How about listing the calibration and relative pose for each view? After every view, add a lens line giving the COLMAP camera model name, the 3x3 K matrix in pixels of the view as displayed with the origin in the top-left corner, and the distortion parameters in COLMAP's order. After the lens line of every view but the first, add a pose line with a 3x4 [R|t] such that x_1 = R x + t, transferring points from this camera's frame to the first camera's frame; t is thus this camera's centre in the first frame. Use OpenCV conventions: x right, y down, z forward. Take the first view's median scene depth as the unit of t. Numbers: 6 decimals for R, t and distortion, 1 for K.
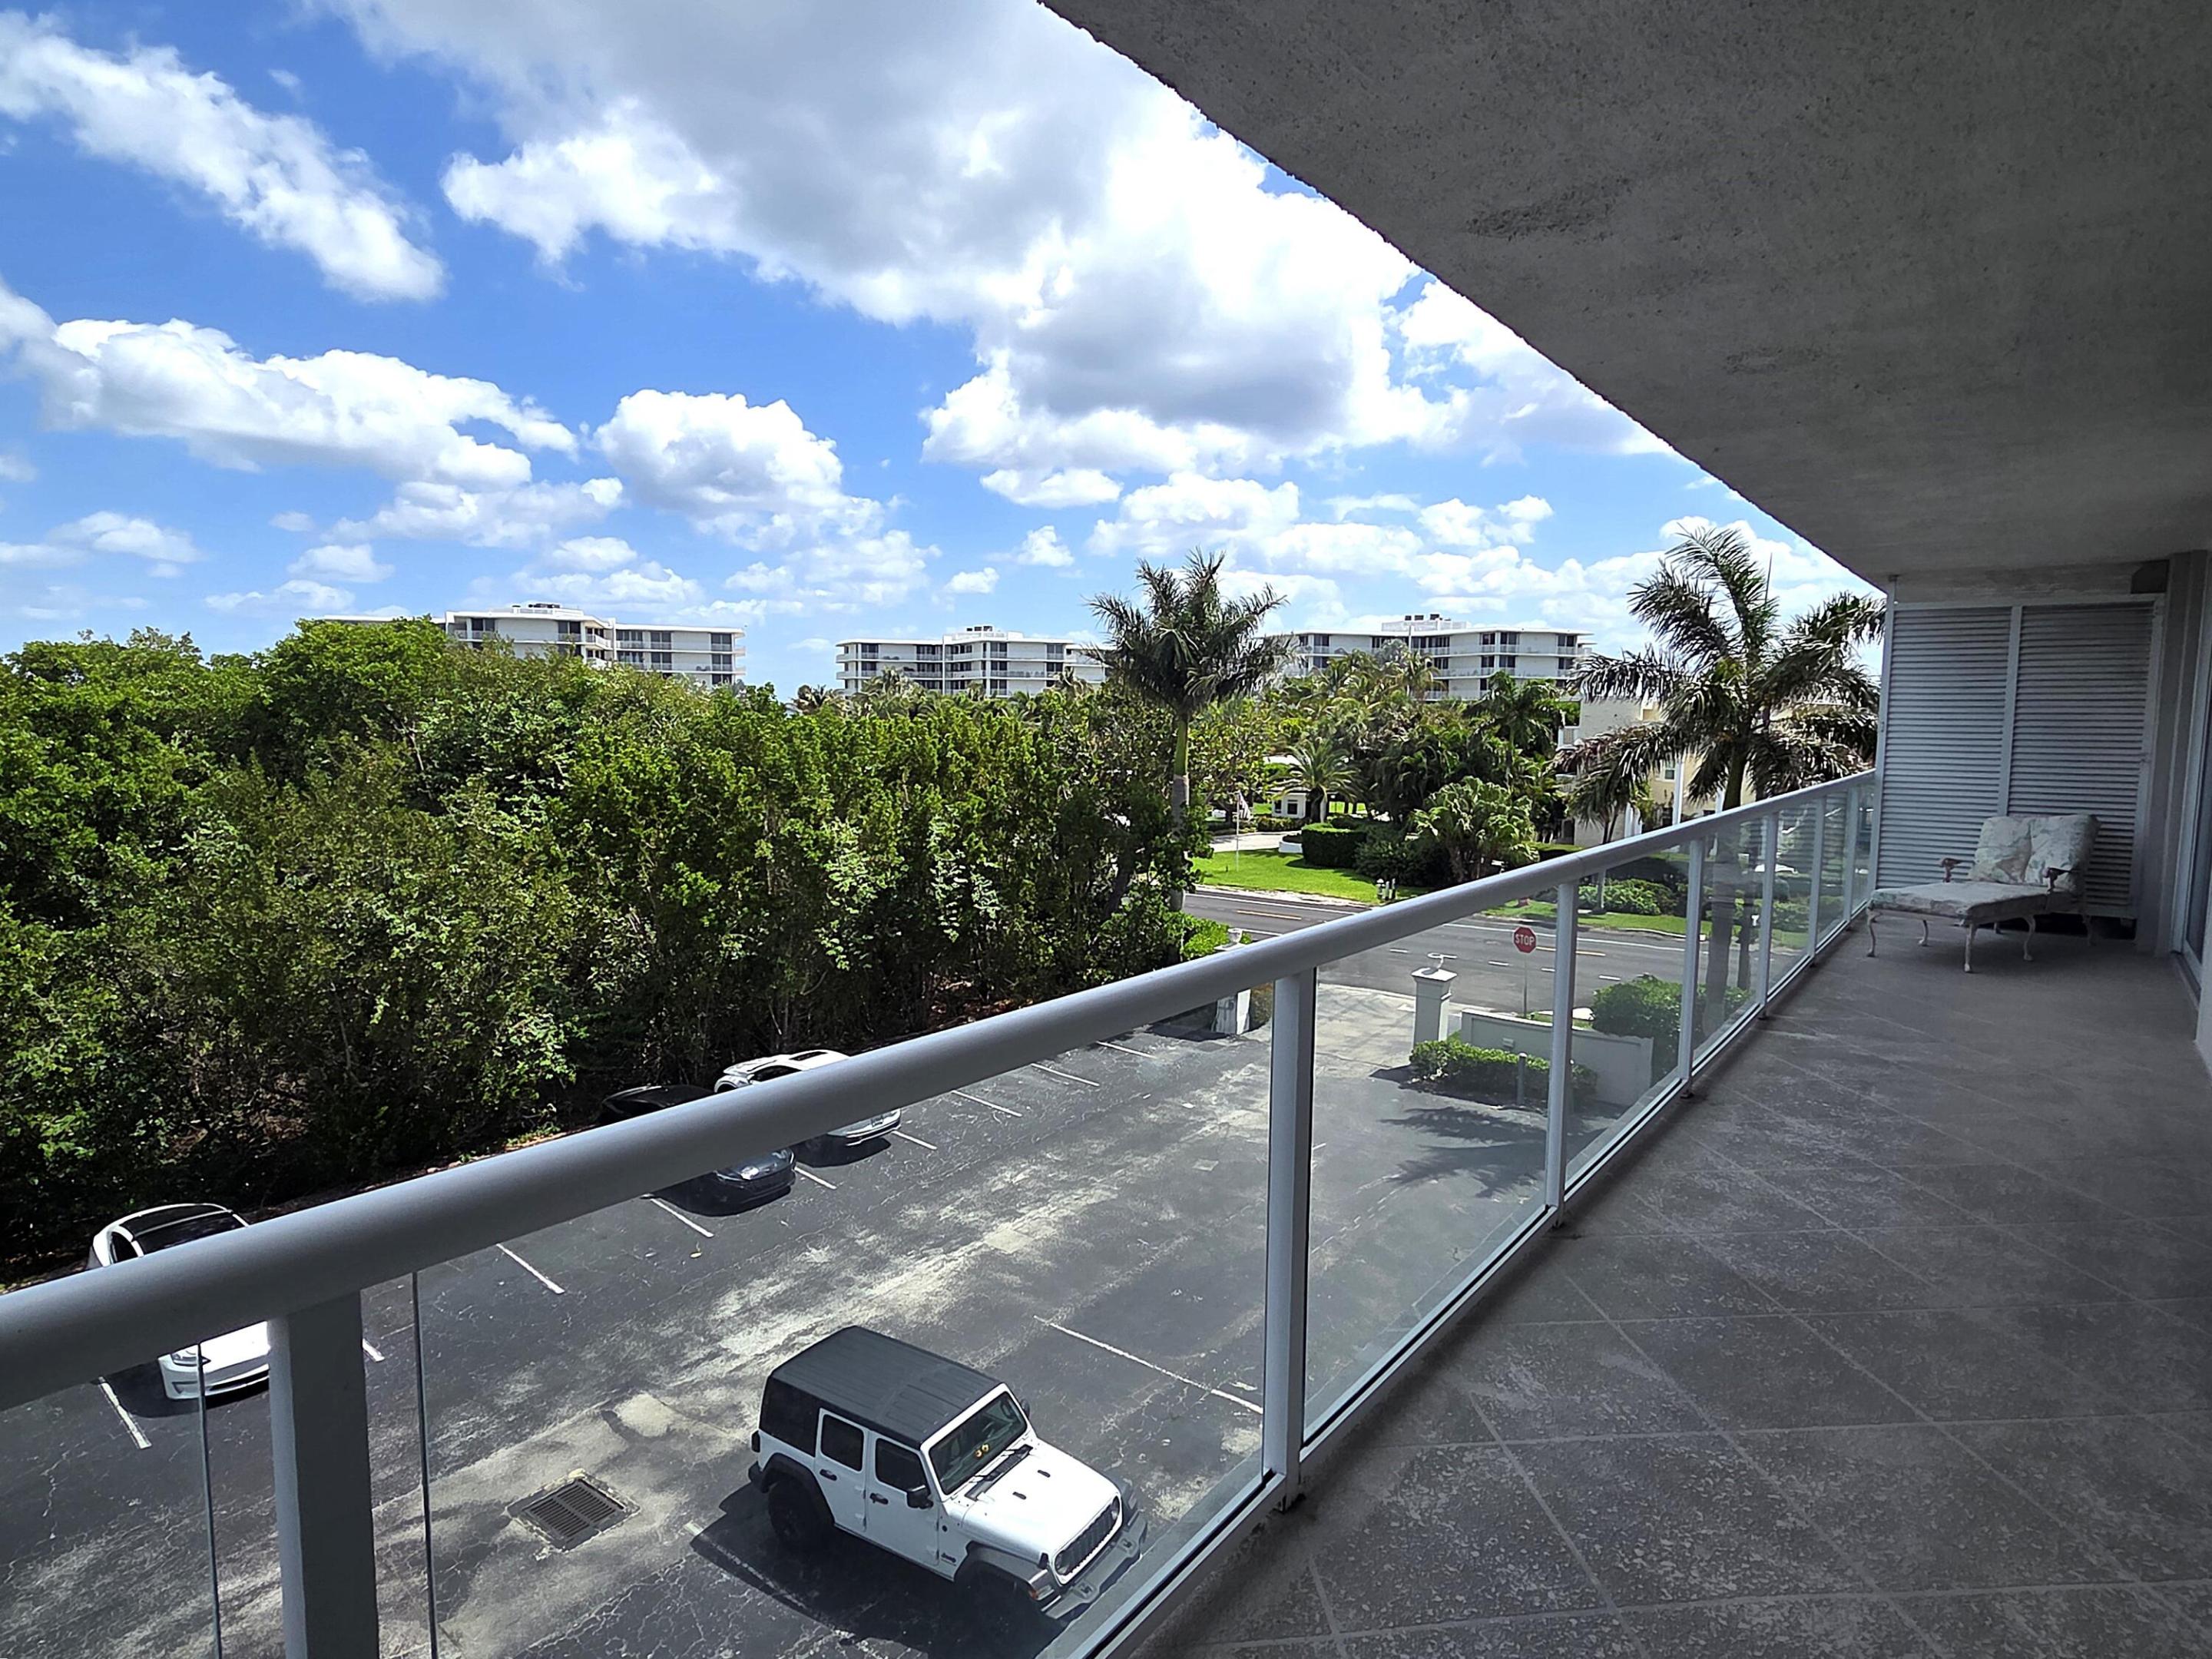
lens RADIAL K [[1203.4, 0, 1113.8], [0, 1203.4, 835.9], [0, 0, 1]] dist [0.002997, 0.000024]
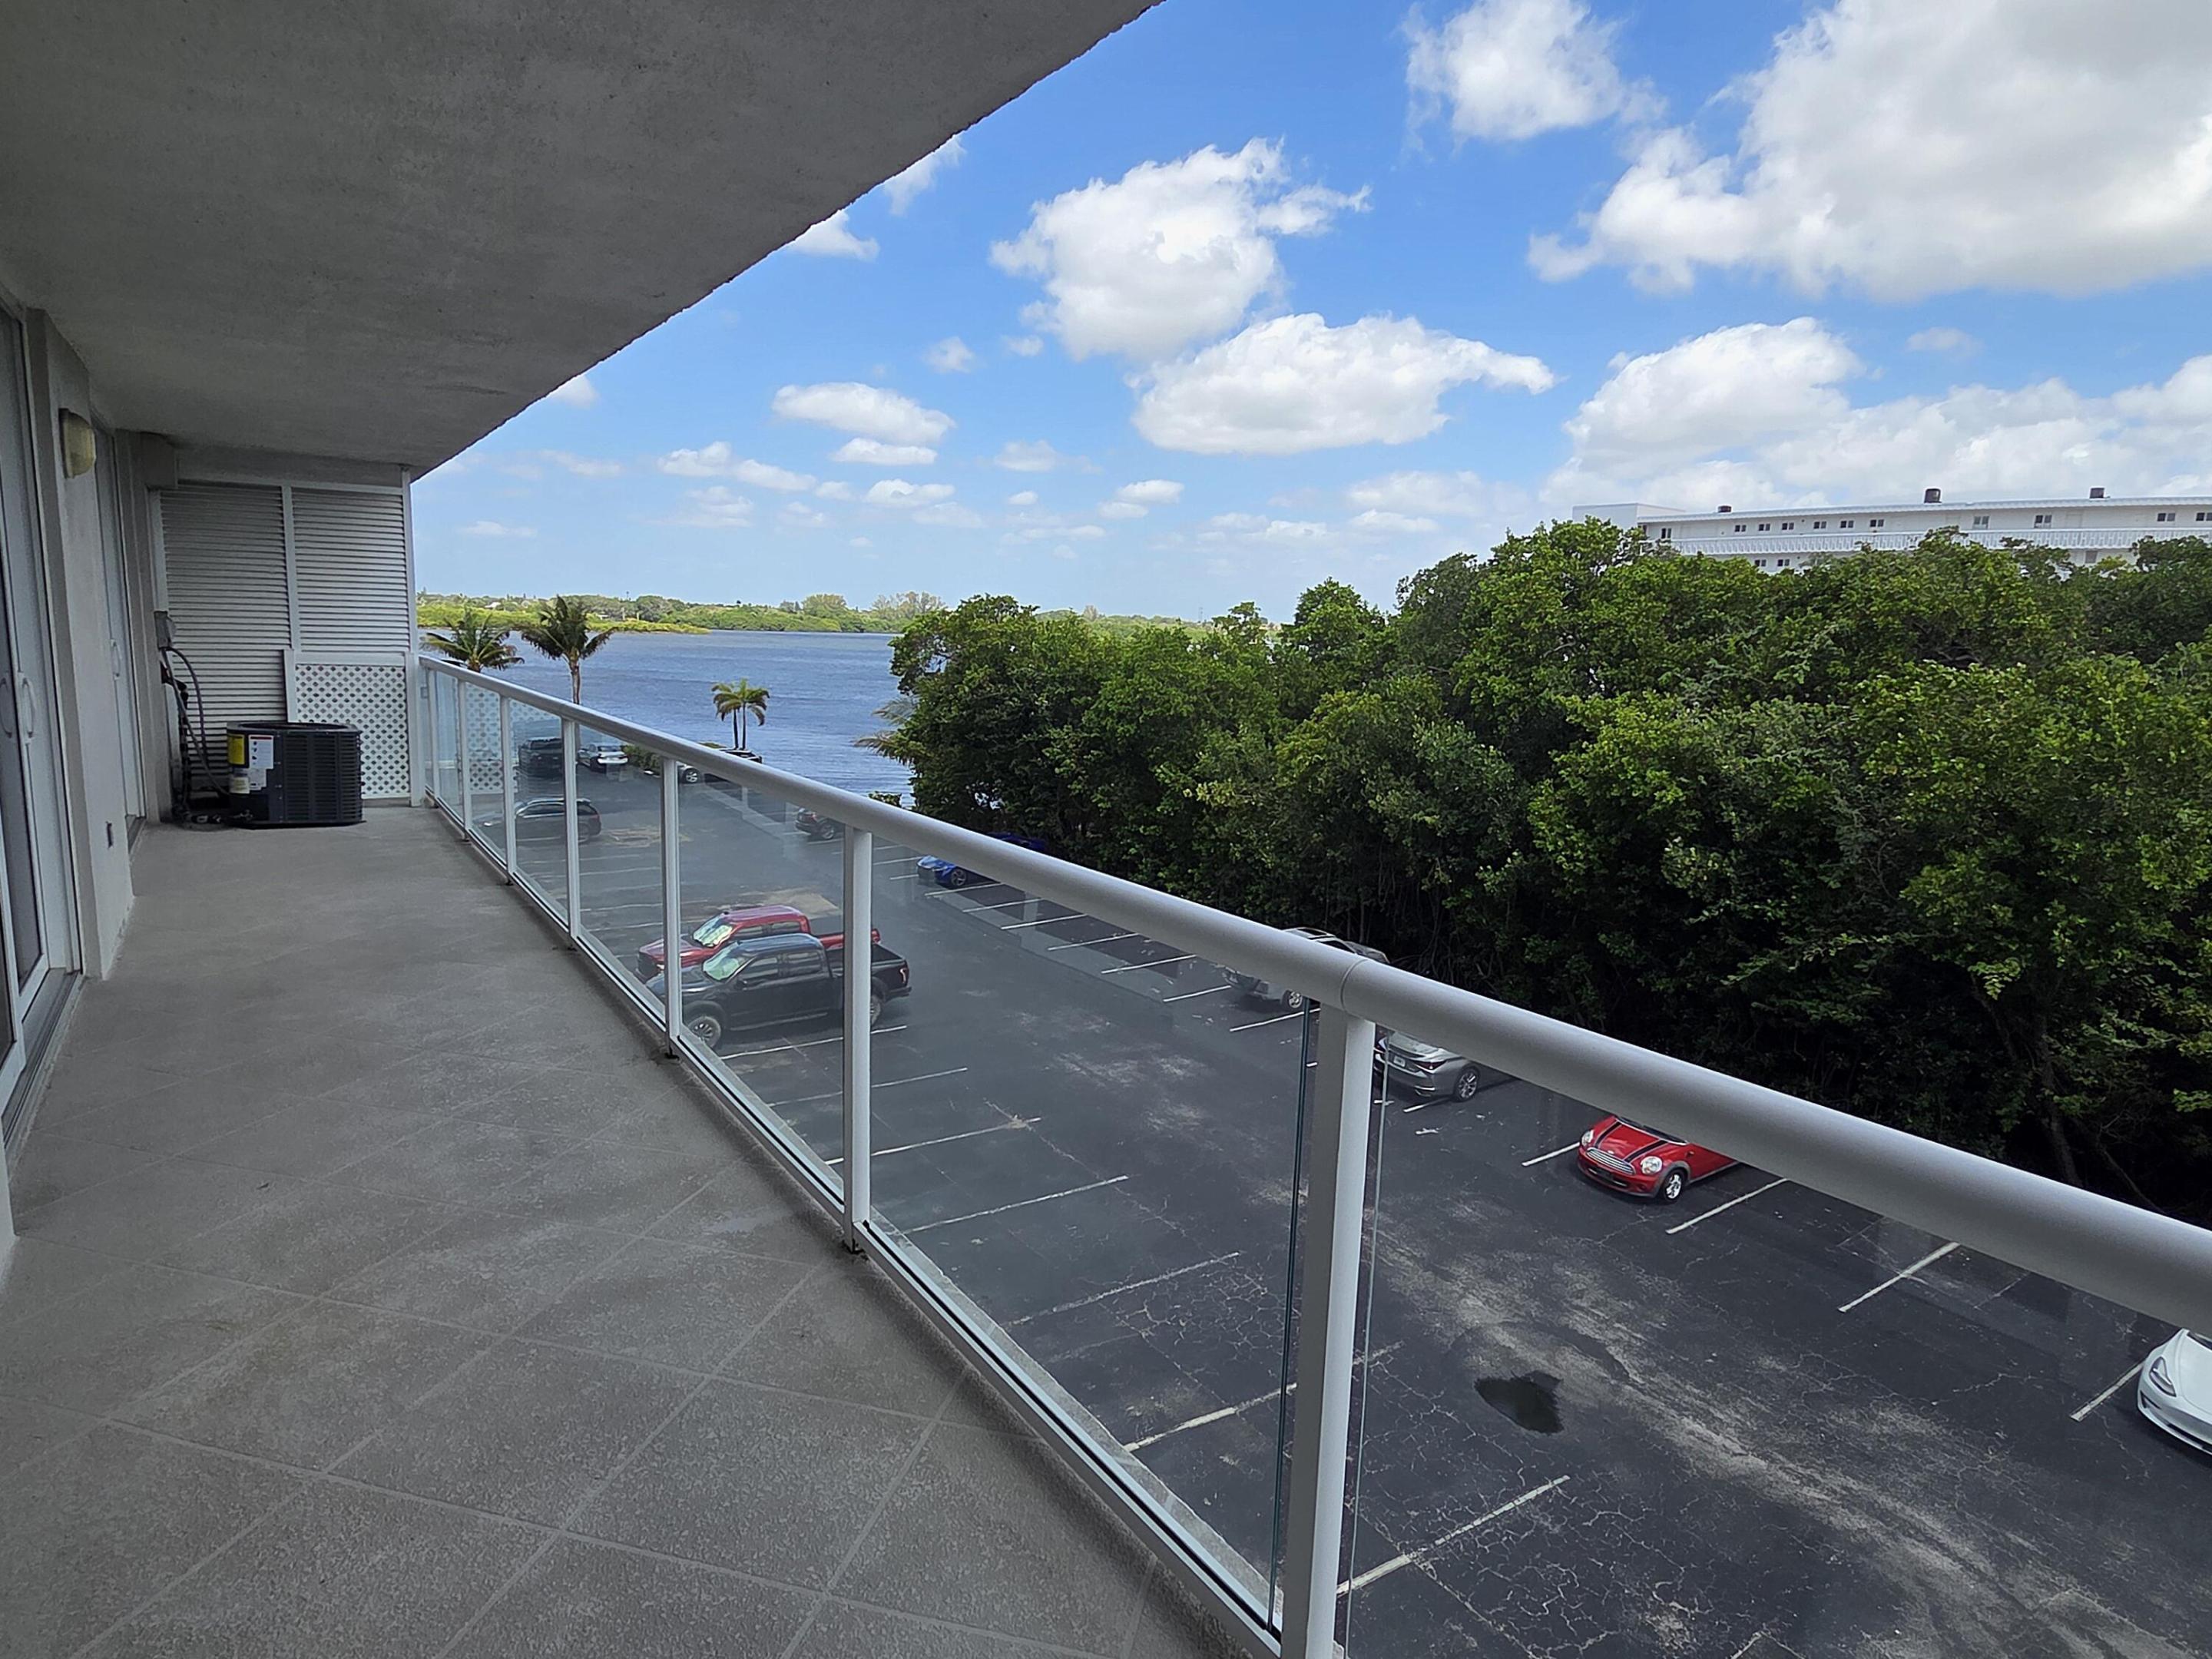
lens RADIAL K [[1203.4, 0, 1094.0], [0, 1203.4, 810.3], [0, 0, 1]] dist [0.002997, 0.000024]
pose [[-0.297554, 0.115377, -0.947708, 1.270673], [-0.136091, 0.977407, 0.161722, -0.152261], [0.944955, 0.177096, -0.275130, 1.595257]]
